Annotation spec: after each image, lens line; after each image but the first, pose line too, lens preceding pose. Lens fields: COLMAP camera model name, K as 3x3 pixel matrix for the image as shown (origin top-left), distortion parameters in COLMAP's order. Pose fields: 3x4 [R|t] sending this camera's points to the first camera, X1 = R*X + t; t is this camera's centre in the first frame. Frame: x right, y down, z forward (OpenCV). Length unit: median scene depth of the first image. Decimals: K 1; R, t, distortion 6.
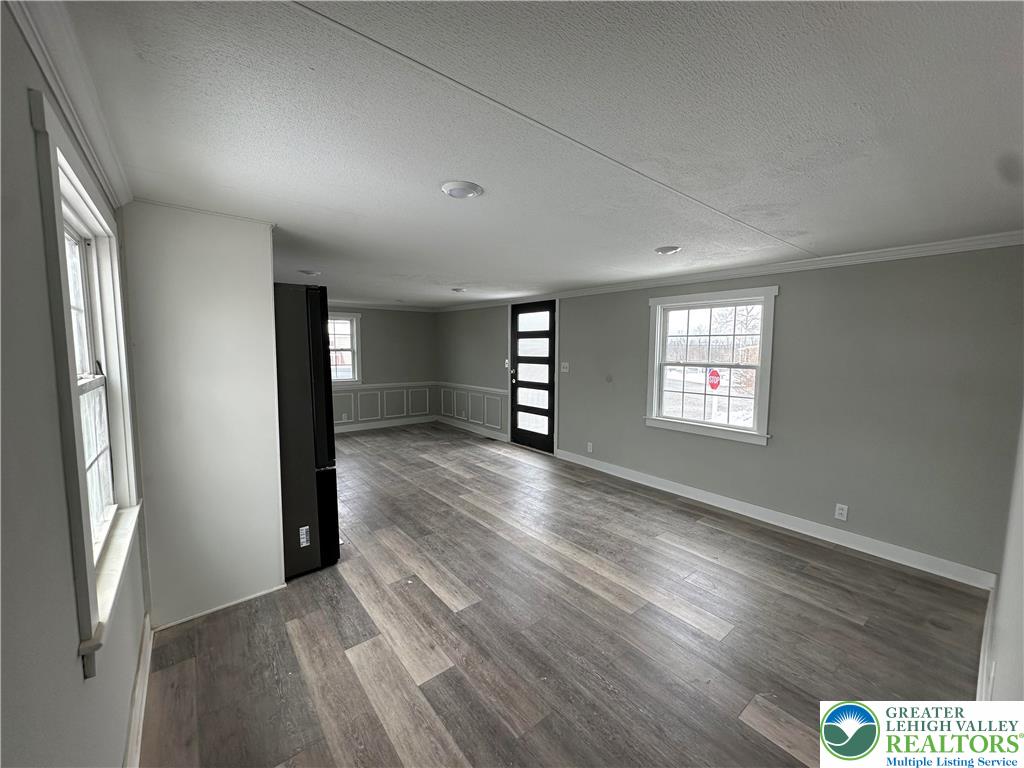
lens RADIAL K [[403.6, 0, 505.9], [0, 403.6, 386.0], [0, 0, 1]] dist [-0.001922, 0.000226]
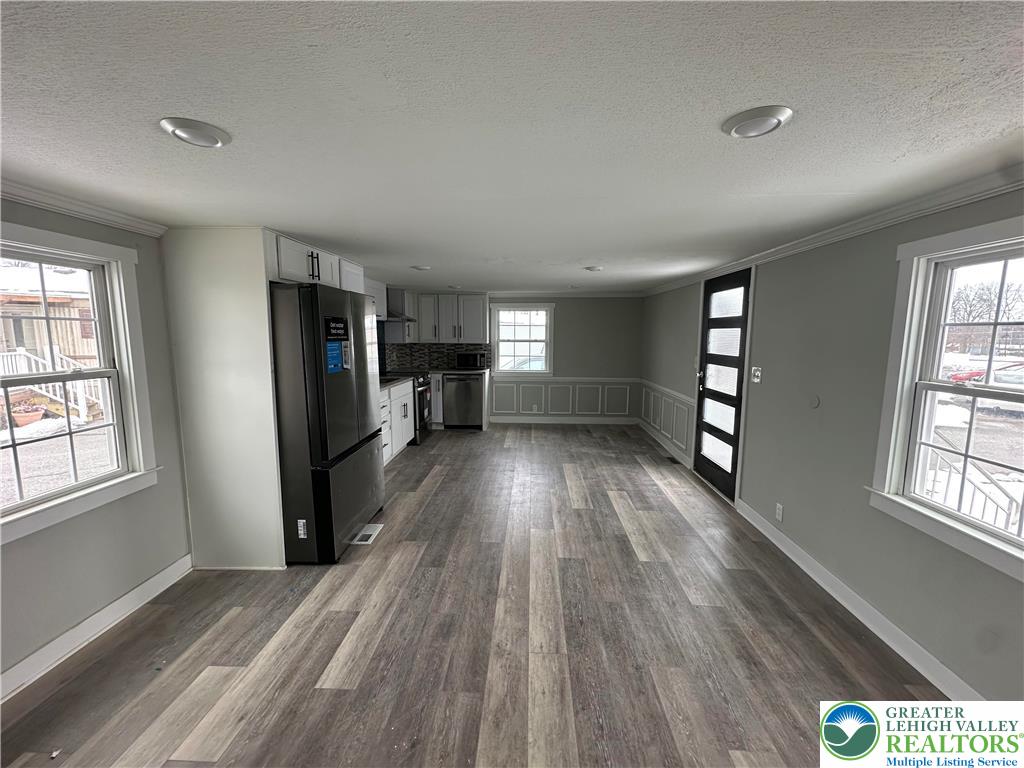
lens RADIAL K [[403.6, 0, 510.5], [0, 403.6, 384.9], [0, 0, 1]] dist [-0.001922, 0.000226]
pose [[0.756387, 0.082698, -0.648876, 0.274150], [-0.063163, 0.996574, 0.053384, -0.041534], [0.651068, 0.000606, 0.759019, 0.284653]]
